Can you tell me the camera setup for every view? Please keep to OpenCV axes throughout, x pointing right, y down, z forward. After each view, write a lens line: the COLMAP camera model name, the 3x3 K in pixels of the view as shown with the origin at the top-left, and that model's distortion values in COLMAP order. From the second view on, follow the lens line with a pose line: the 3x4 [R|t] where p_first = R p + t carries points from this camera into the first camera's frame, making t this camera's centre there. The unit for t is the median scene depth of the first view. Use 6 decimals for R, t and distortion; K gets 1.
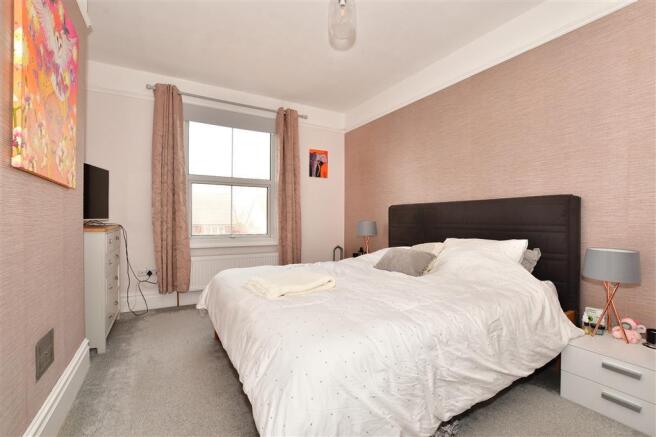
lens RADIAL K [[288.4, 0, 325.8], [0, 288.4, 218.8], [0, 0, 1]] dist [-0.024849, 0.000151]
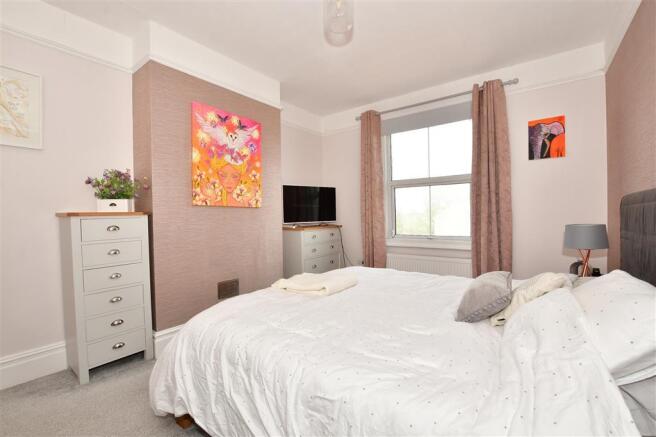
lens RADIAL K [[288.4, 0, 325.8], [0, 288.4, 220.1], [0, 0, 1]] dist [-0.024849, 0.000151]
pose [[0.403526, 0.002353, -0.914965, 0.432284], [0.019152, 0.999756, 0.011017, -0.016020], [0.914768, -0.021969, 0.403382, 0.274793]]
